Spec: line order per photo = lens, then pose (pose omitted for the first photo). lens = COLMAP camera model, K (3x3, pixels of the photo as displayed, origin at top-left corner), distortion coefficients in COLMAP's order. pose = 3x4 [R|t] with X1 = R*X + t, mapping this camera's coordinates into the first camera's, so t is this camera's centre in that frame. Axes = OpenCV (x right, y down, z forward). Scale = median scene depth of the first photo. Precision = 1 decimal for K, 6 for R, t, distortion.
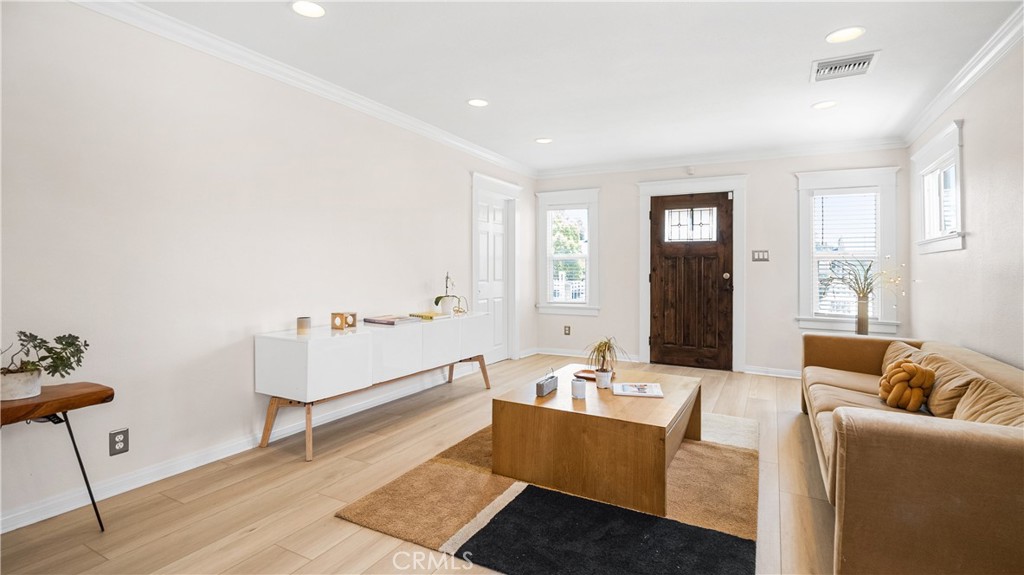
lens RADIAL K [[471.3, 0, 538.5], [0, 471.3, 265.0], [0, 0, 1]] dist [-0.015136, -0.002246]
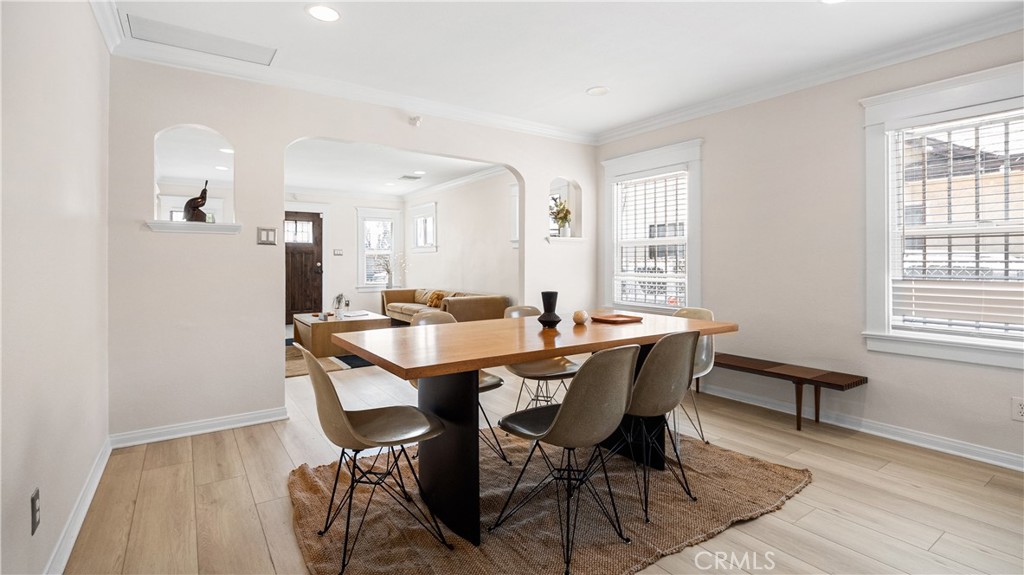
lens RADIAL K [[471.3, 0, 521.9], [0, 471.3, 271.2], [0, 0, 1]] dist [-0.015136, -0.002246]
pose [[0.469687, -0.025352, 0.882469, -0.715693], [-0.003801, 0.999520, 0.030738, -0.006117], [-0.882825, -0.017792, 0.469365, -0.395275]]
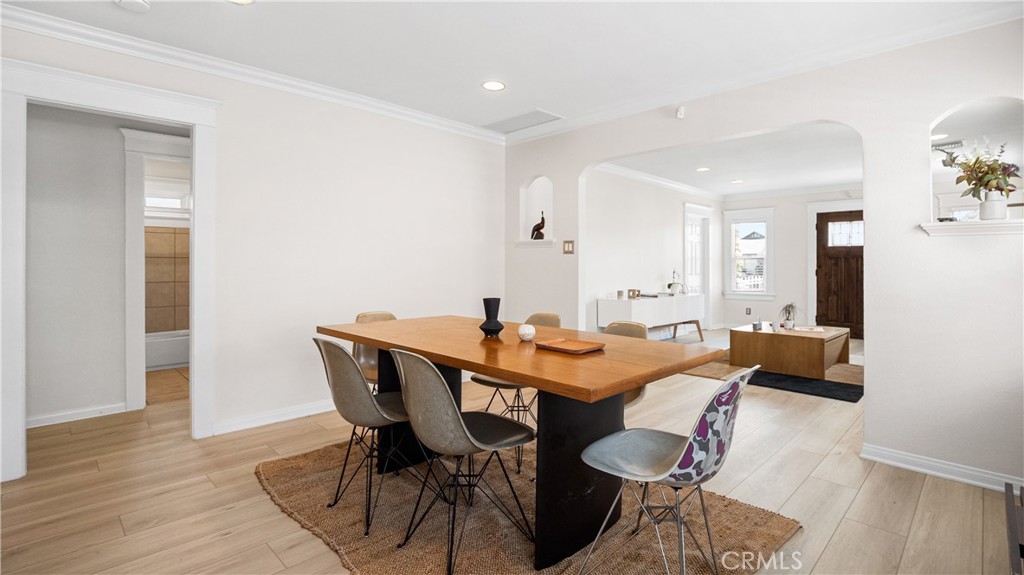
lens RADIAL K [[471.3, 0, 529.3], [0, 471.3, 262.5], [0, 0, 1]] dist [-0.015136, -0.002246]
pose [[0.949932, -0.004440, -0.312425, -0.140380], [0.004411, 0.999990, -0.000801, -0.005322], [0.312426, -0.000617, 0.949942, -0.597121]]
